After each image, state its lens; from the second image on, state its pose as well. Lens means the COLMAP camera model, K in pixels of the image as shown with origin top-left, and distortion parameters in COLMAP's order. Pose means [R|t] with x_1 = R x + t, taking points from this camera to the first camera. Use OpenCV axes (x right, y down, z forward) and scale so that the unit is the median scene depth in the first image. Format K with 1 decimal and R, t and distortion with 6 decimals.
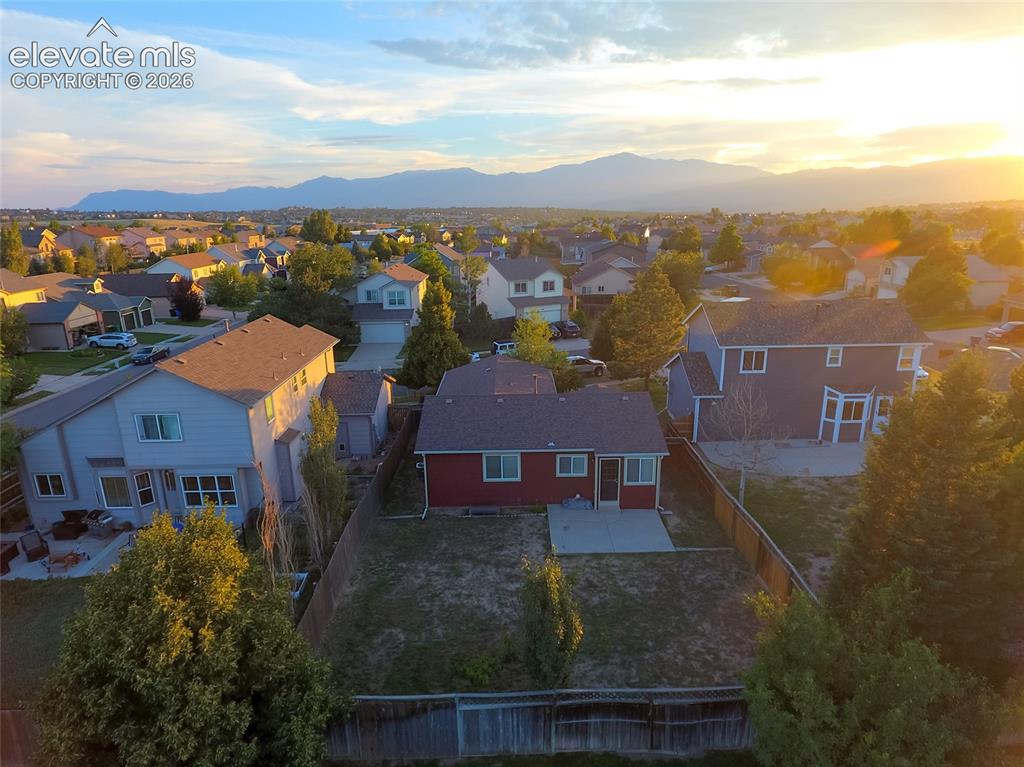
lens RADIAL K [[602.0, 0, 506.4], [0, 602.0, 386.1], [0, 0, 1]] dist [-0.001375, -0.001953]
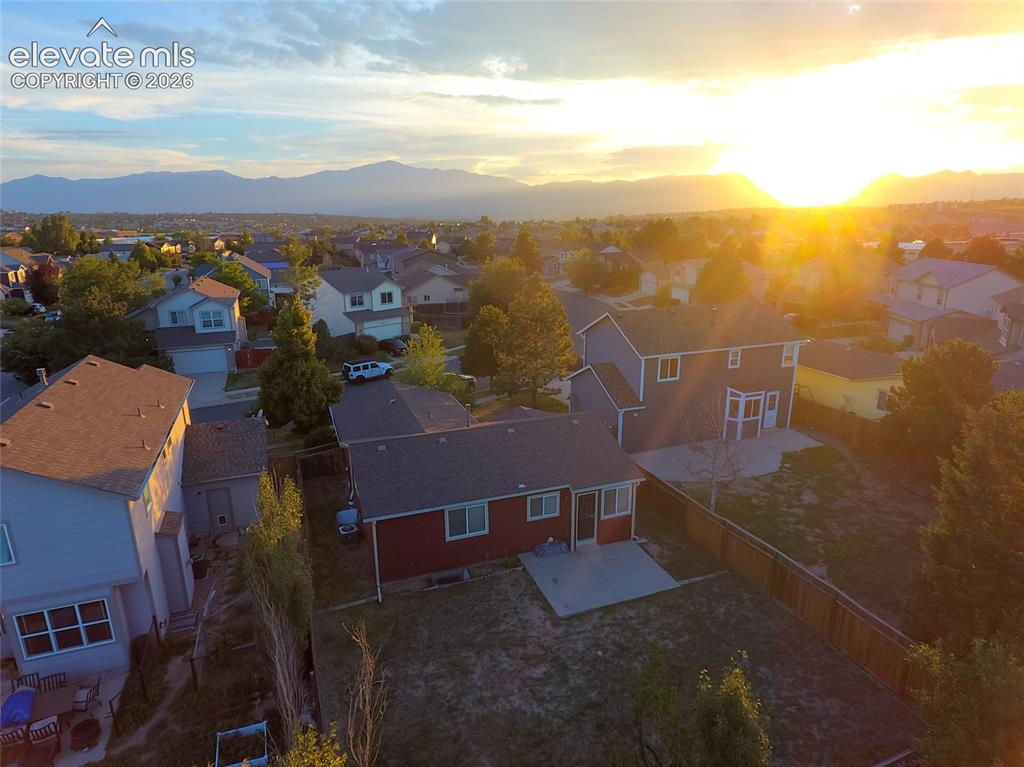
lens RADIAL K [[602.0, 0, 506.4], [0, 602.0, 386.1], [0, 0, 1]] dist [-0.001375, -0.001953]
pose [[0.939085, -0.086079, 0.332732, -0.176416], [0.089653, 0.995962, 0.004627, -0.041583], [-0.331786, 0.025485, 0.943010, 0.148840]]
